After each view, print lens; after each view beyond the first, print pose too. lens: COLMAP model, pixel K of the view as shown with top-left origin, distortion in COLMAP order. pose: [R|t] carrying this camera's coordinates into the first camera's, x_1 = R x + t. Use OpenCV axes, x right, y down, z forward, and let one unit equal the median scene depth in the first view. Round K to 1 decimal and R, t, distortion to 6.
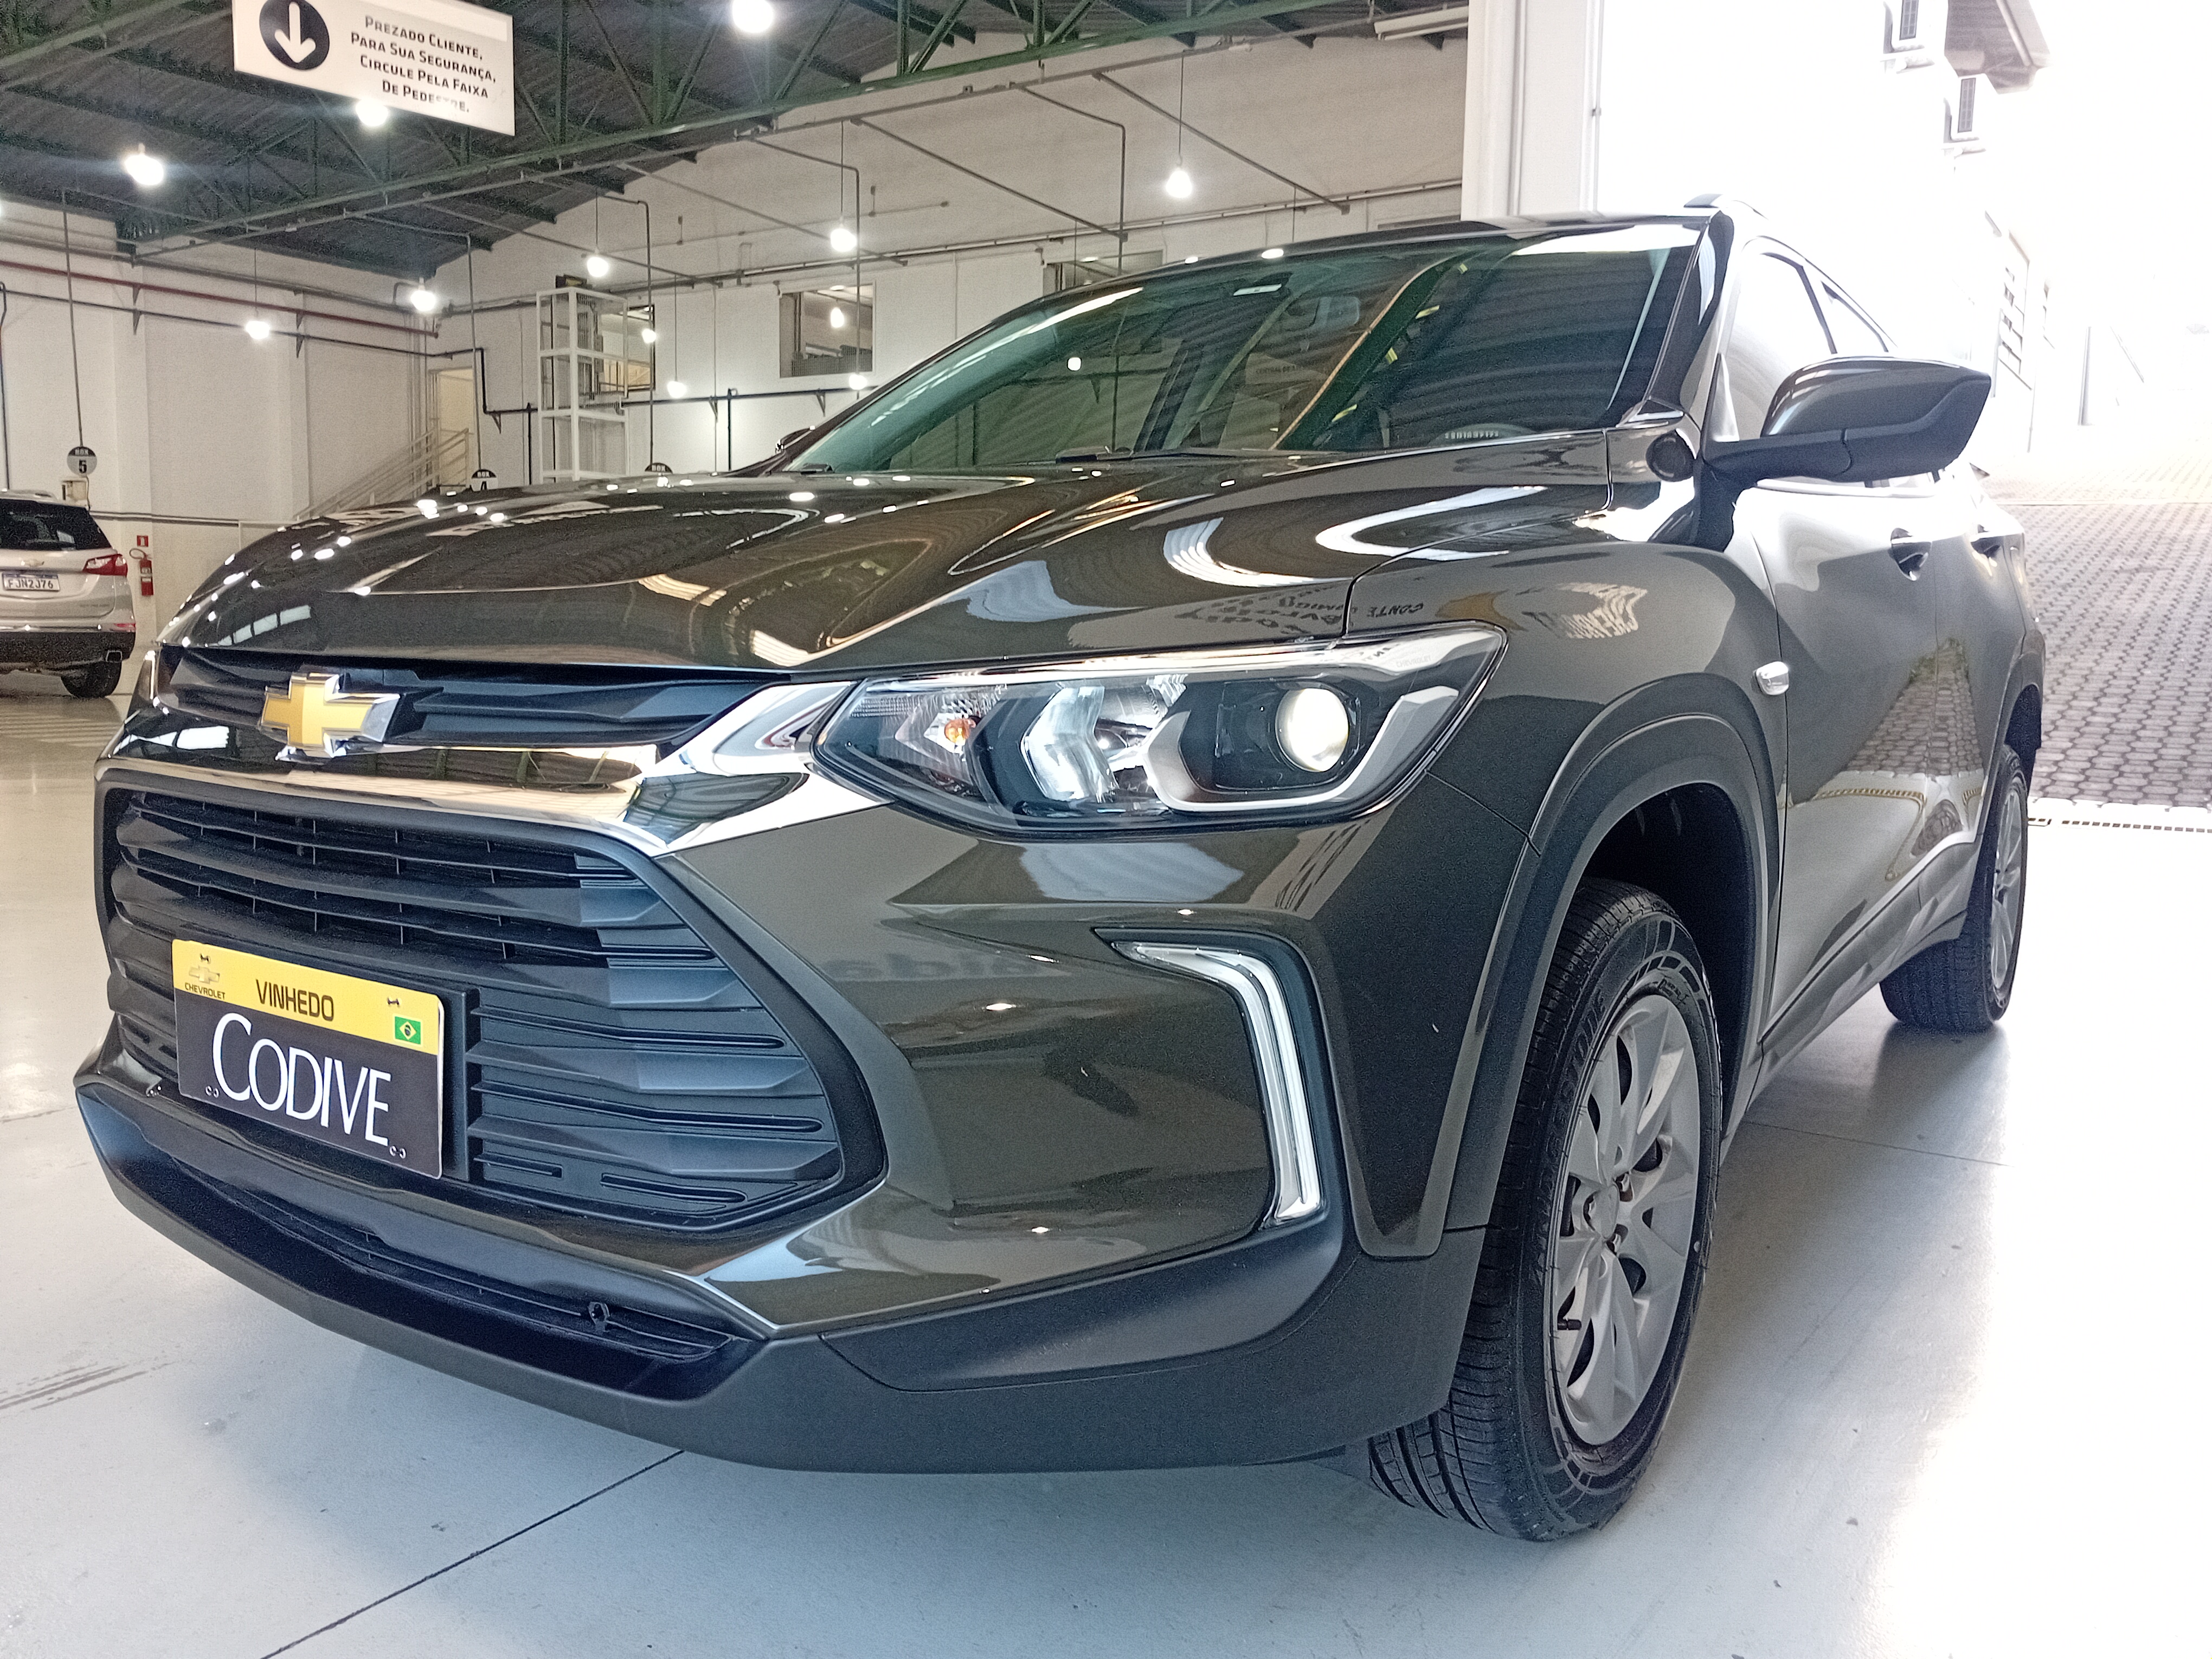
lens RADIAL K [[1704.2, 0, 1066.3], [0, 1704.2, 825.6], [0, 0, 1]] dist [0.057577, -0.126934]
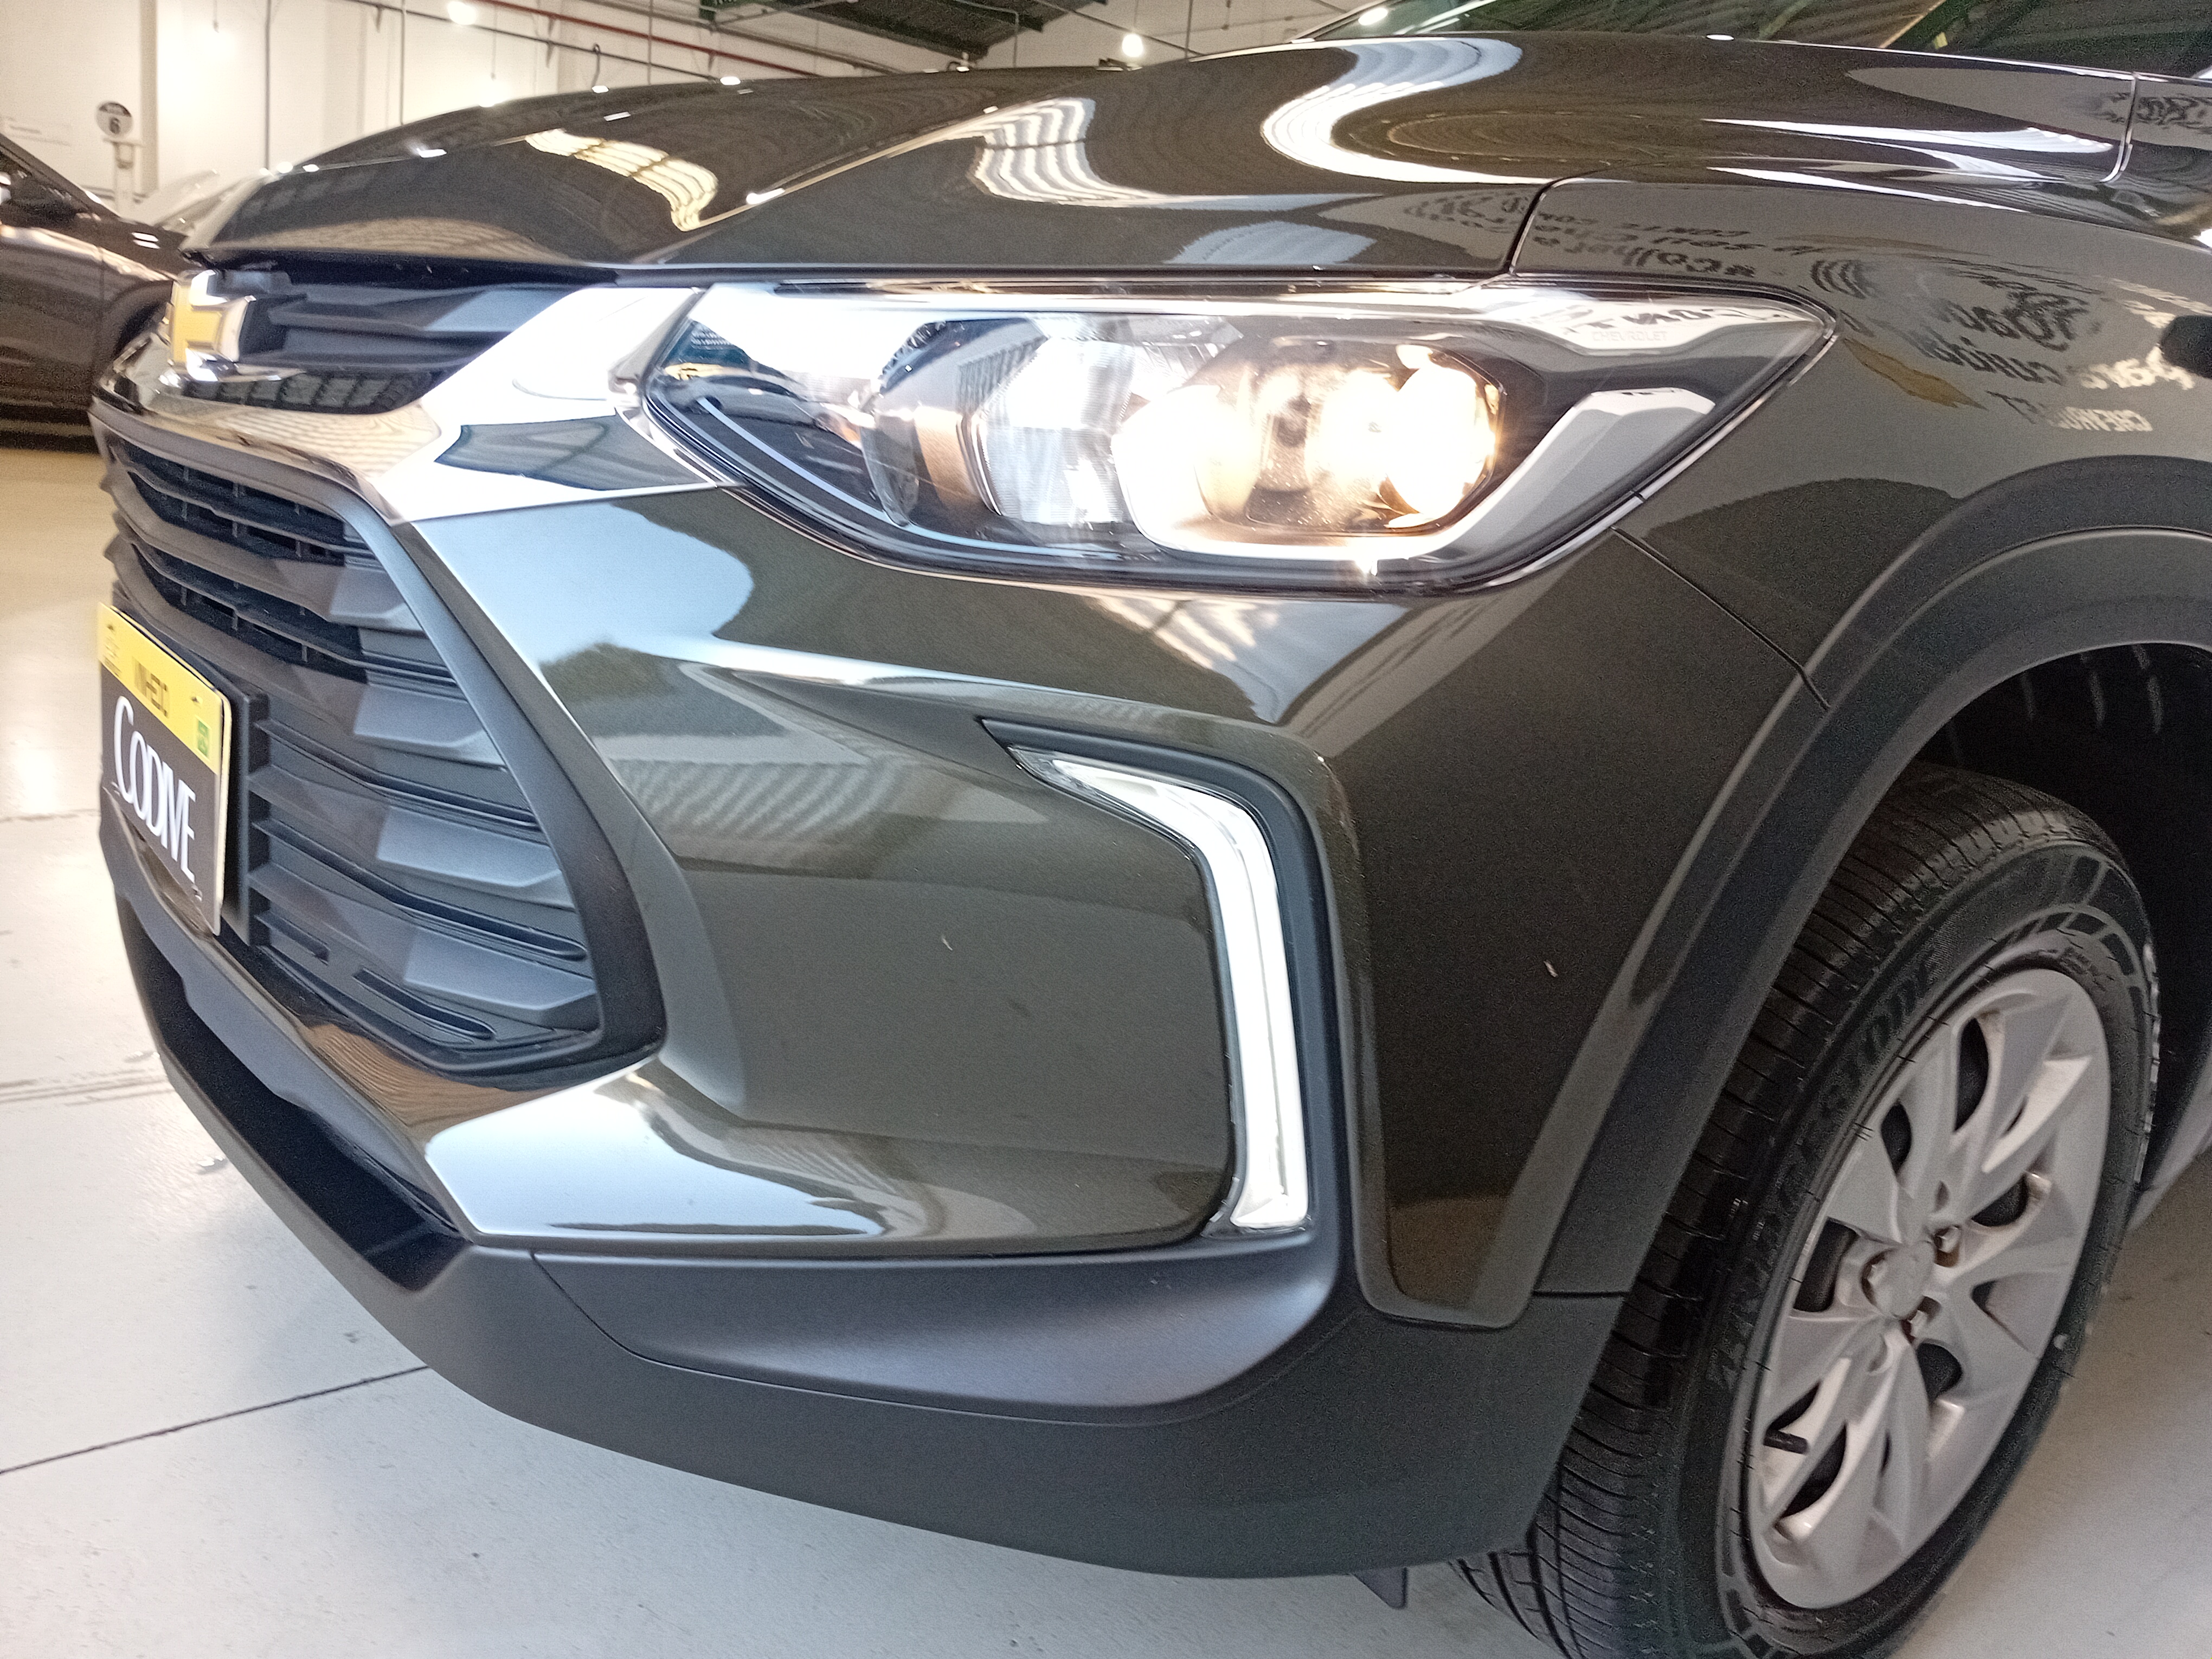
lens RADIAL K [[1704.2, 0, 1066.3], [0, 1704.2, 825.6], [0, 0, 1]] dist [0.057577, -0.126934]
pose [[0.955107, 0.150170, -0.255383, 0.162873], [-0.123223, 0.985277, 0.118517, 0.017106], [0.269421, -0.081727, 0.959548, 0.322455]]
